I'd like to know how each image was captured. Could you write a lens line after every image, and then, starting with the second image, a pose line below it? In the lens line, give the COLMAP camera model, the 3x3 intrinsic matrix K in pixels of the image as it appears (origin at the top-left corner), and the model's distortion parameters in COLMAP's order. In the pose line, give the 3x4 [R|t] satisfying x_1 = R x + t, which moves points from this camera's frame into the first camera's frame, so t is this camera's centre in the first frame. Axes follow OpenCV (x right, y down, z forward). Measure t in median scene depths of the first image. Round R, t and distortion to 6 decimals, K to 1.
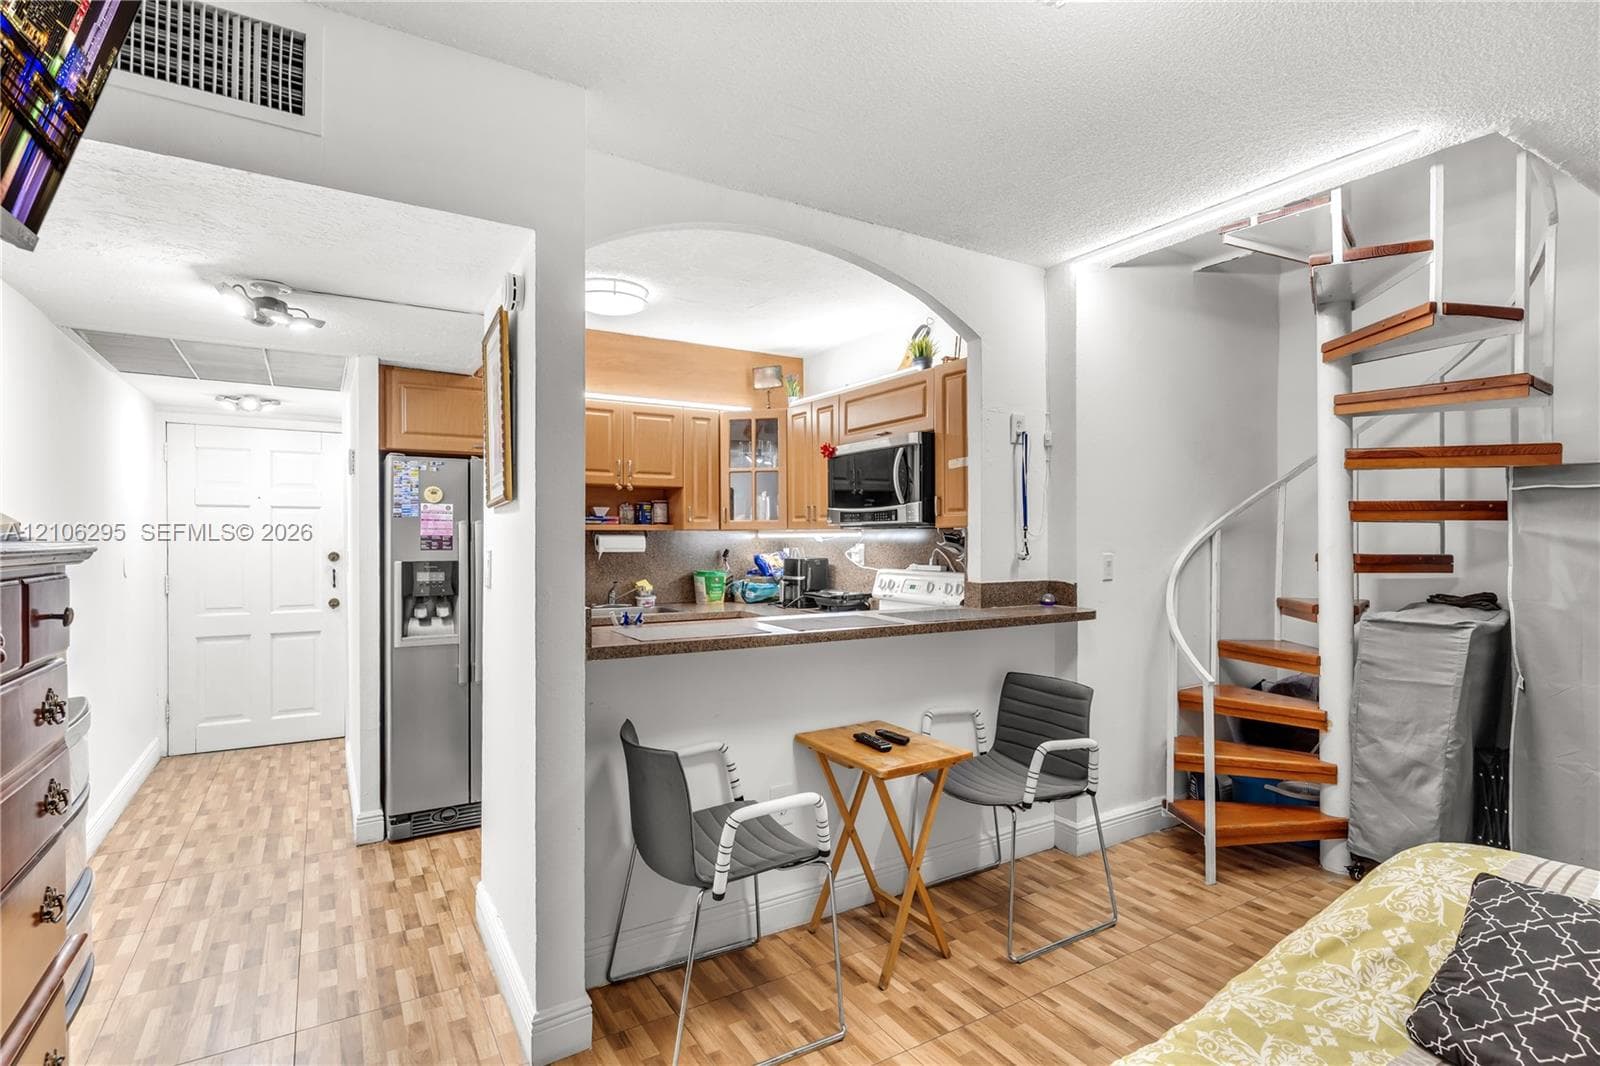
lens RADIAL K [[789.1, 0, 805.2], [0, 789.1, 541.1], [0, 0, 1]] dist [0.002189, 0.001099]
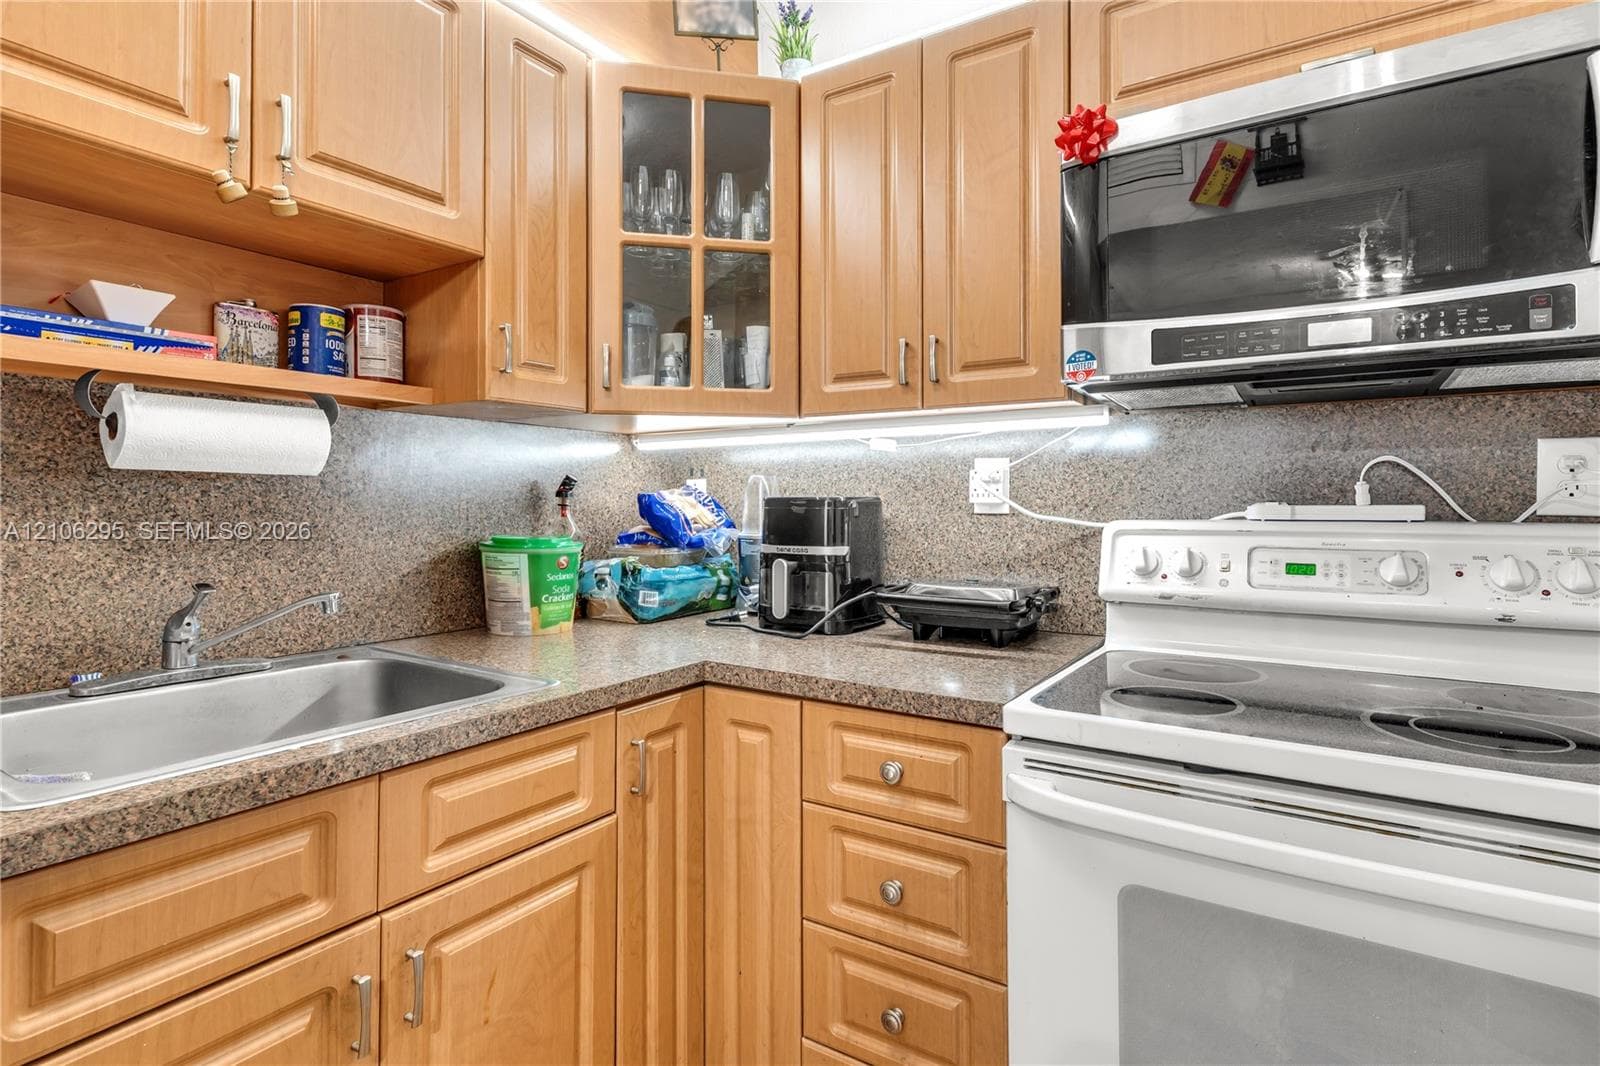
lens RADIAL K [[789.1, 0, 793.4], [0, 789.1, 494.4], [0, 0, 1]] dist [0.002189, 0.001099]
pose [[0.897139, 0.006588, 0.441700, -0.235978], [0.000545, 0.999872, -0.016020, 0.034608], [-0.441749, 0.014613, 0.897020, 0.885427]]
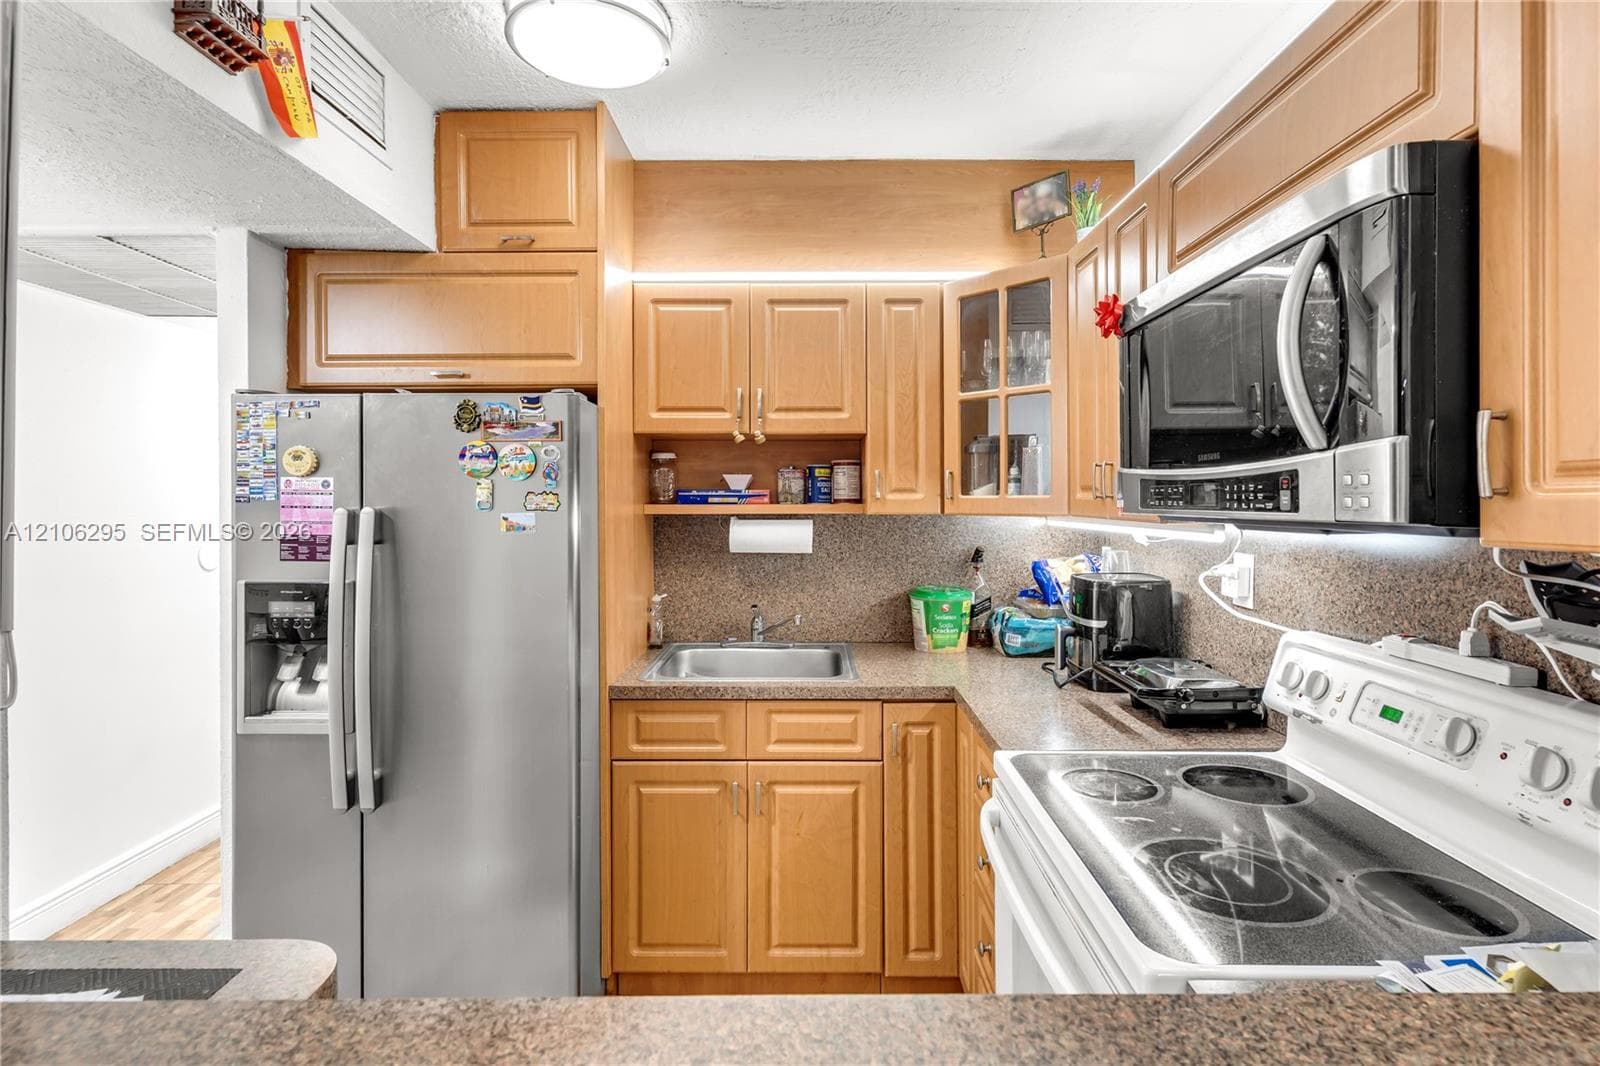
lens RADIAL K [[789.1, 0, 824.0], [0, 789.1, 499.0], [0, 0, 1]] dist [0.002189, 0.001099]
pose [[0.861318, -0.001531, -0.508065, 0.114528], [-0.000199, 0.999994, -0.003351, -0.029350], [0.508067, 0.002987, 0.861312, 0.690605]]
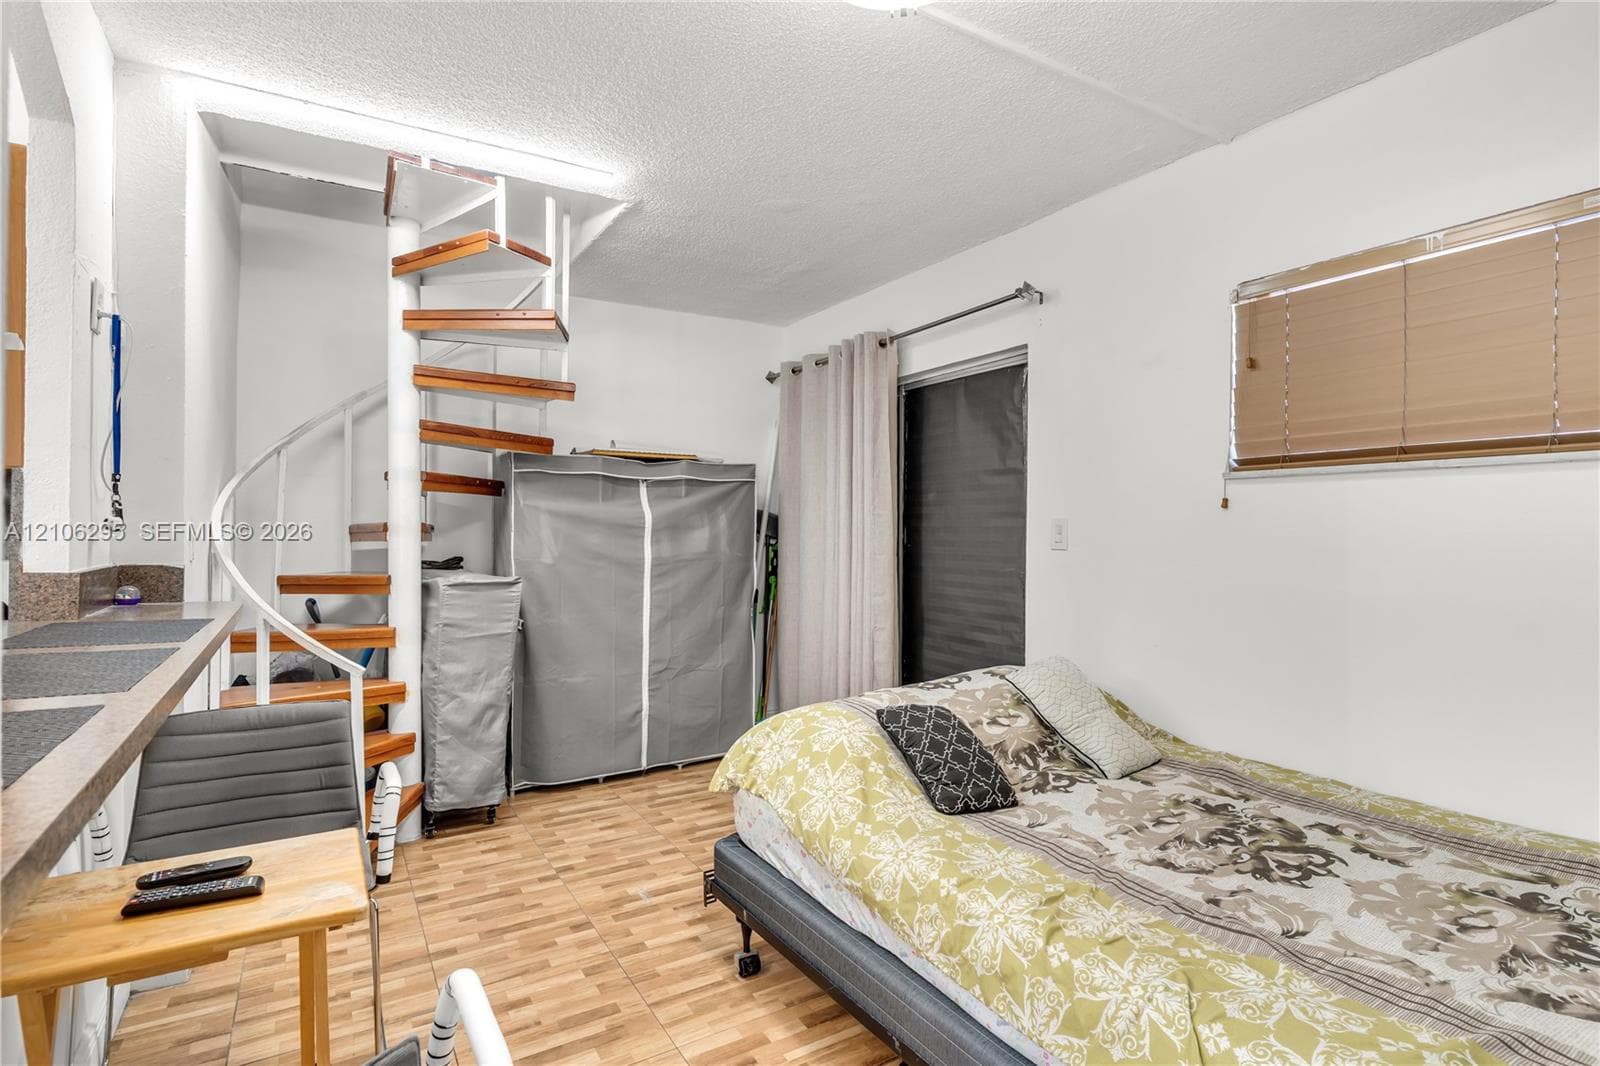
lens RADIAL K [[789.1, 0, 793.9], [0, 789.1, 525.4], [0, 0, 1]] dist [0.002189, 0.001099]
pose [[-0.001853, 0.003359, 0.999993, -0.292492], [0.001779, 0.999993, -0.003356, 0.021254], [-0.999997, 0.001773, -0.001859, 0.457998]]
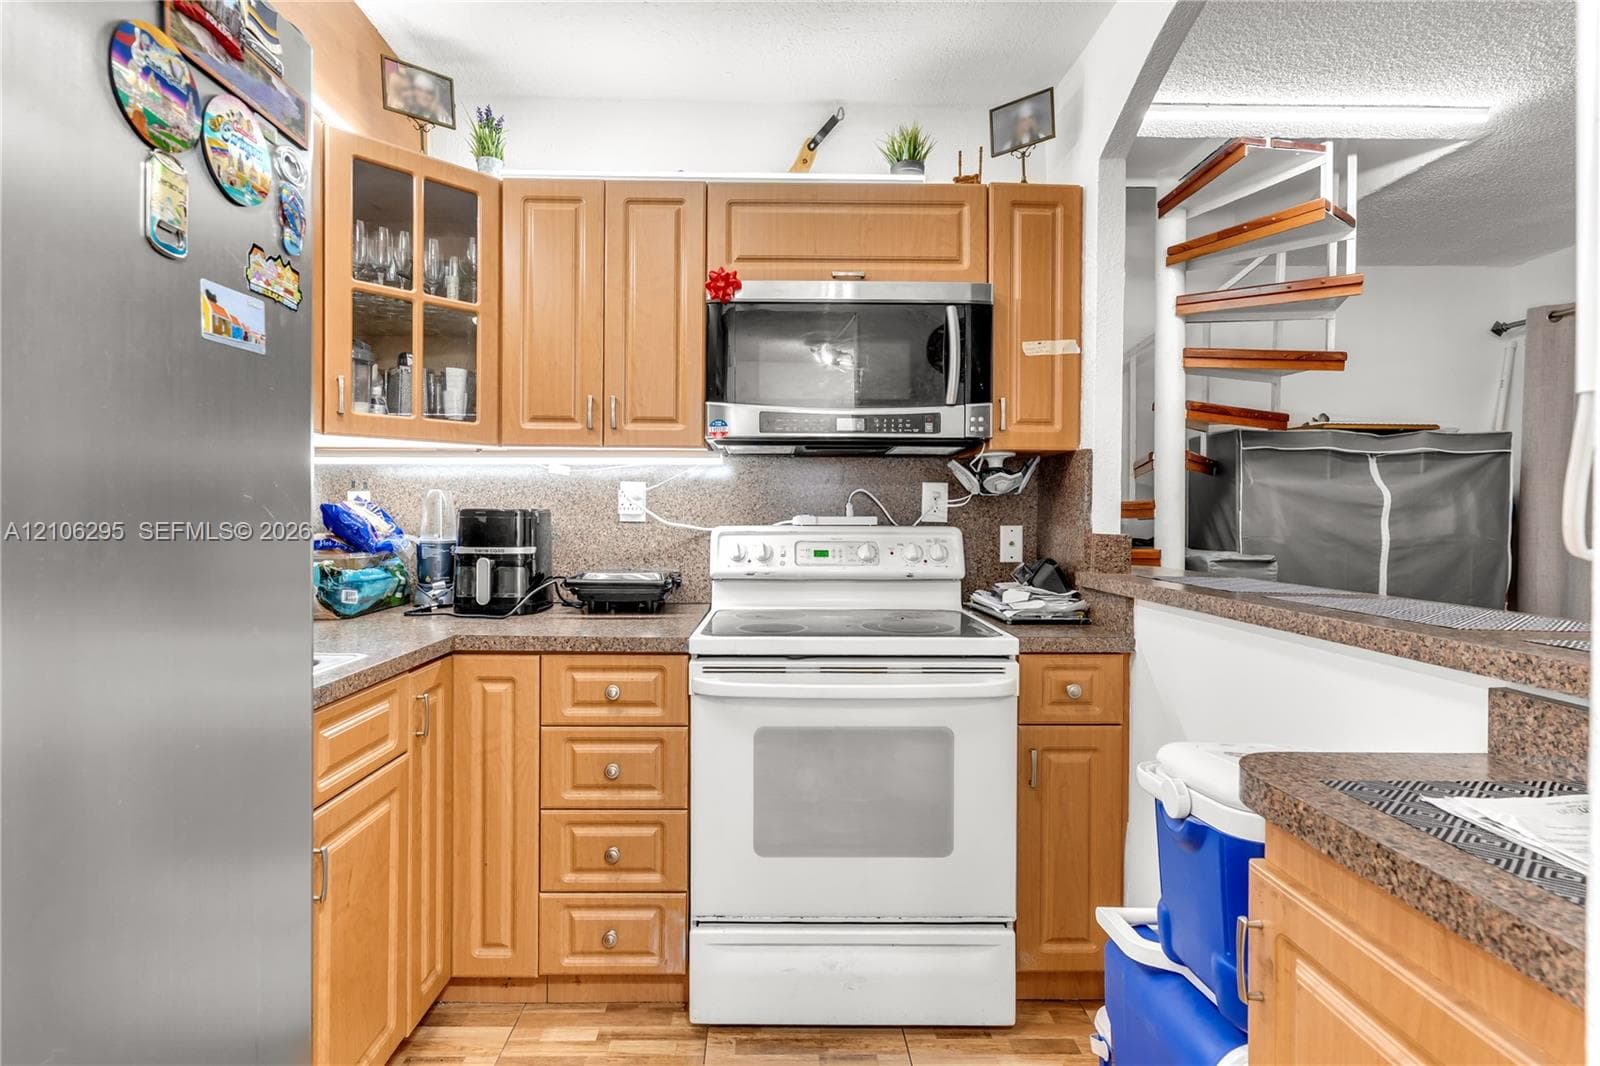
lens RADIAL K [[789.1, 0, 763.5], [0, 789.1, 517.7], [0, 0, 1]] dist [0.002189, 0.001099]
pose [[0.503667, 0.001156, 0.863897, -0.439547], [-0.001997, 0.999998, -0.000174, 0.035058], [-0.863895, -0.001638, 0.503669, 0.830791]]
